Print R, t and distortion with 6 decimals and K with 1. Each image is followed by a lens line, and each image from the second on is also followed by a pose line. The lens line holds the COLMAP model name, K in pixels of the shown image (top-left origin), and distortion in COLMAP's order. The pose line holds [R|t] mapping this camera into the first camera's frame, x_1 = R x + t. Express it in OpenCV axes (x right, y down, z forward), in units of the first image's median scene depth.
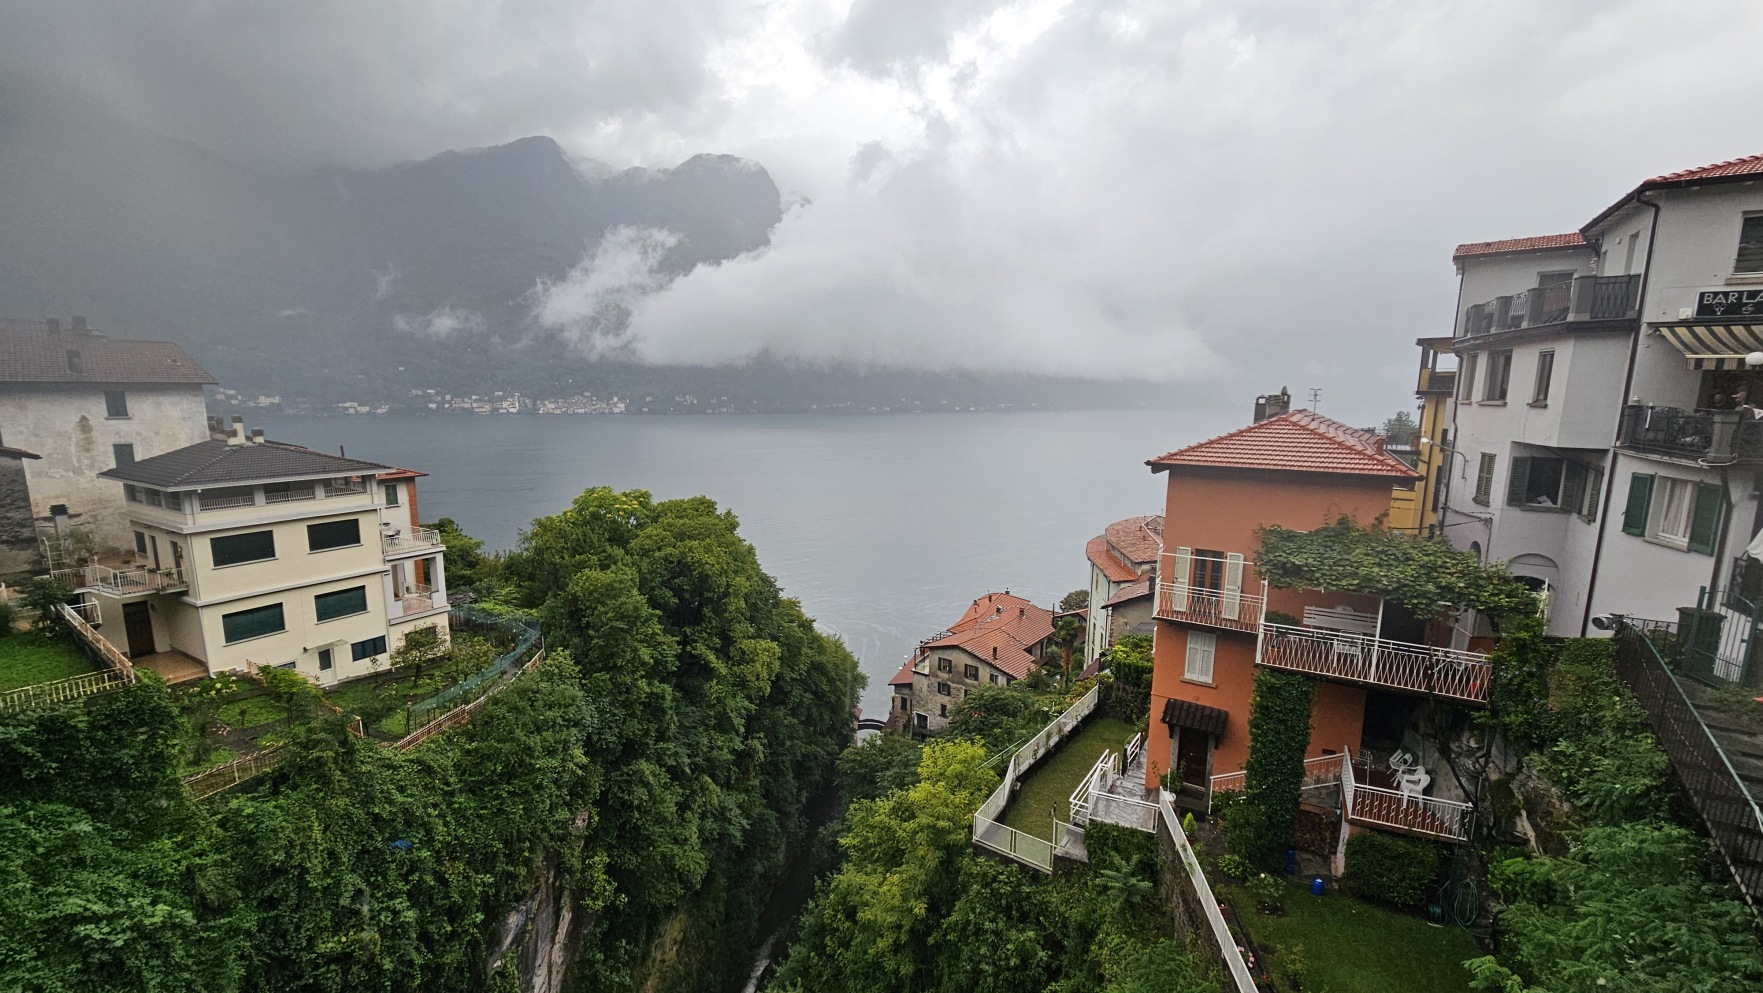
lens RADIAL K [[730.4, 0, 883.1], [0, 730.4, 501.3], [0, 0, 1]] dist [-0.003419, -0.000348]
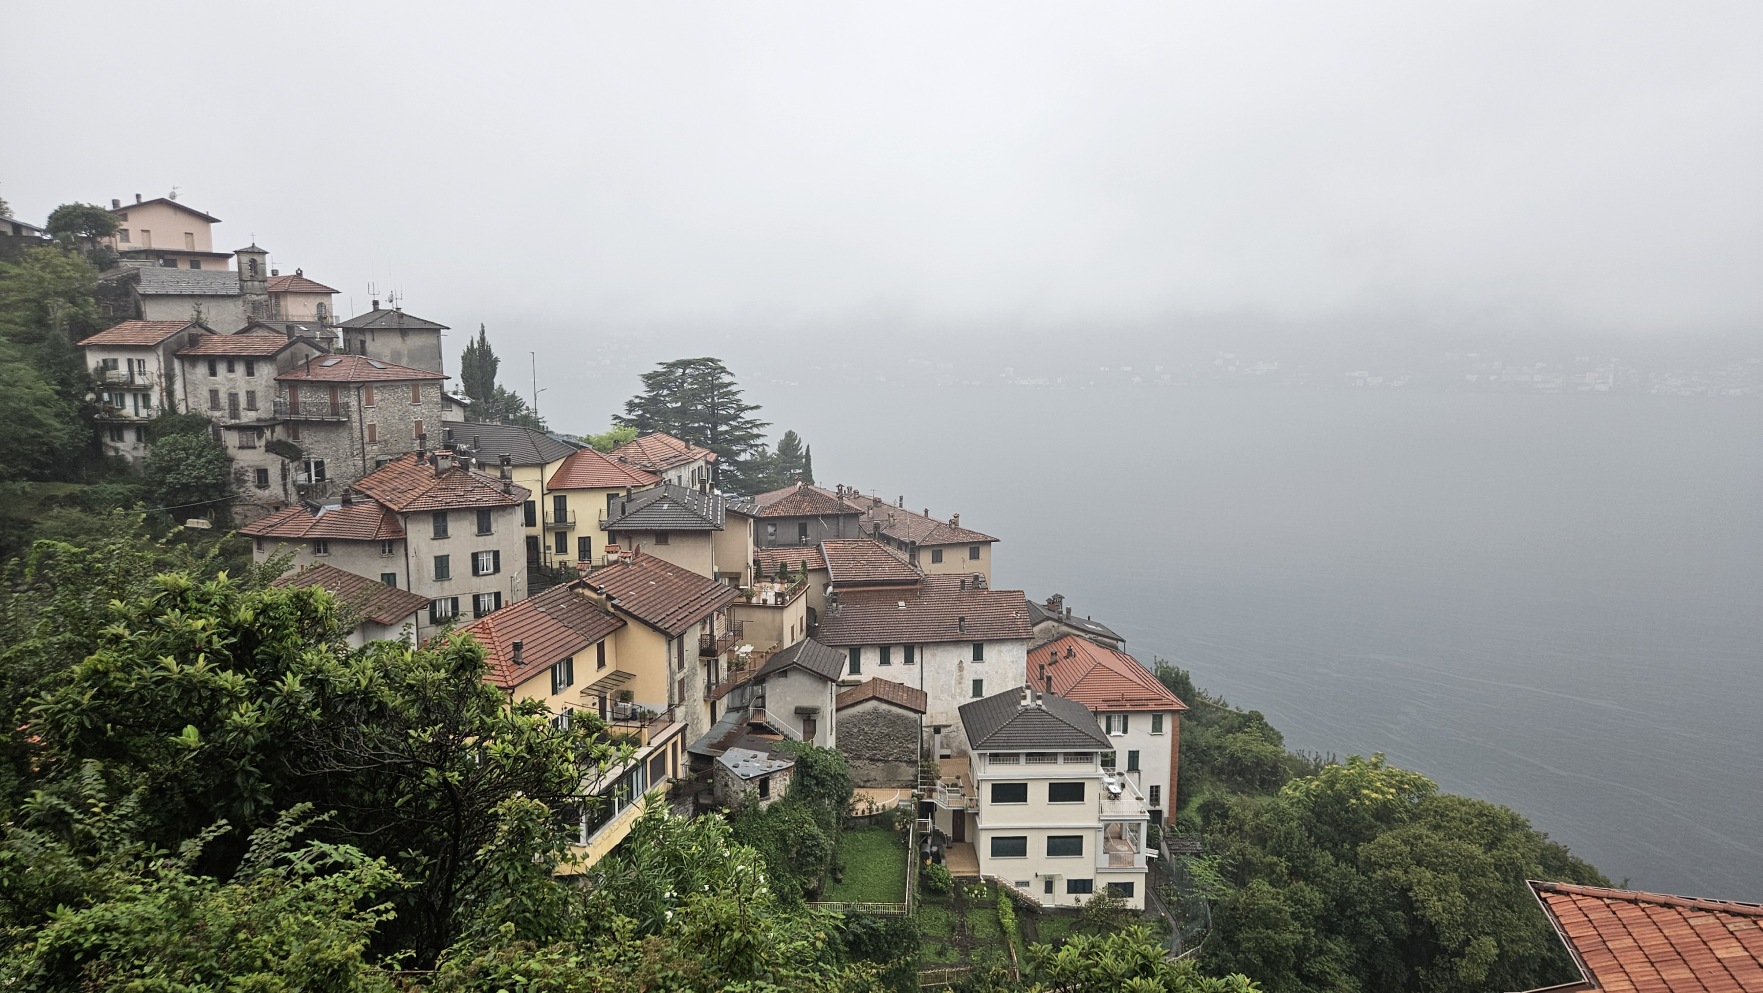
lens RADIAL K [[1191.2, 0, 888.8], [0, 1191.2, 492.7], [0, 0, 1]] dist [0.067670, -0.025261]
pose [[0.531936, 0.112524, -0.839275, 0.779310], [-0.128475, 0.990382, 0.051355, -0.539283], [0.836981, 0.080508, 0.541277, -0.436336]]
